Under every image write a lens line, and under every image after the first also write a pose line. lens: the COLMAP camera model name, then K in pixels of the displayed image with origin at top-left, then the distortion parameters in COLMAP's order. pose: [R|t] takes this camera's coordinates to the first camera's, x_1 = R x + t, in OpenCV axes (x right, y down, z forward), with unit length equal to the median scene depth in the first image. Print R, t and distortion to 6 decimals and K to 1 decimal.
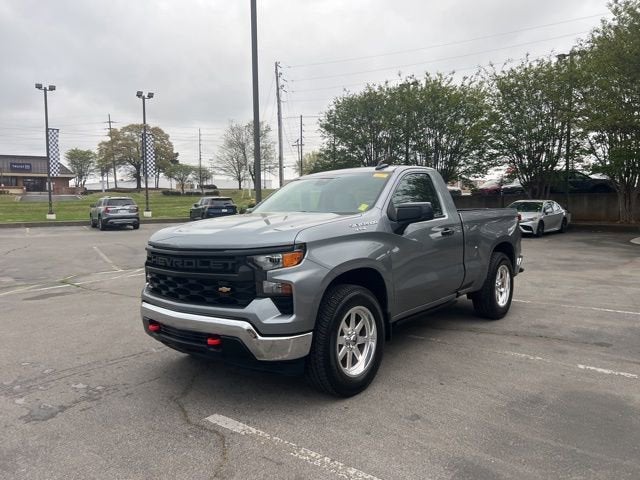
lens RADIAL K [[484.3, 0, 323.3], [0, 484.3, 236.3], [0, 0, 1]] dist [0.059216, -0.065609]
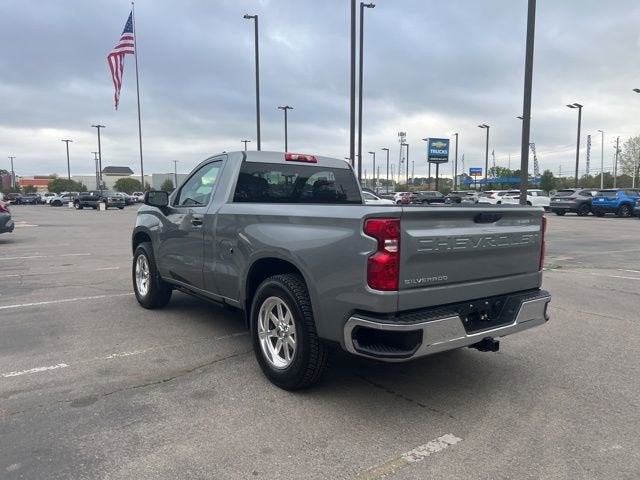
lens RADIAL K [[484.8, 0, 318.3], [0, 484.8, 242.3], [0, 0, 1]] dist [0.055758, -0.058995]
pose [[-0.238702, 0.105006, -0.965399, 0.217047], [-0.064138, 0.990261, 0.123569, -0.019678], [0.968972, 0.091415, -0.229643, 0.279644]]
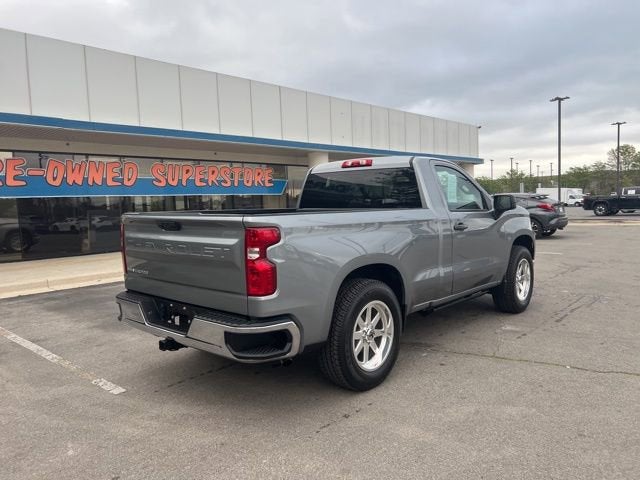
lens RADIAL K [[484.3, 0, 323.3], [0, 484.3, 236.3], [0, 0, 1]] dist [0.059216, -0.065609]
pose [[-0.998176, 0.040449, 0.044827, 0.035483], [0.046162, 0.989798, 0.134789, -0.026502], [-0.038918, 0.136612, -0.989860, 0.425332]]
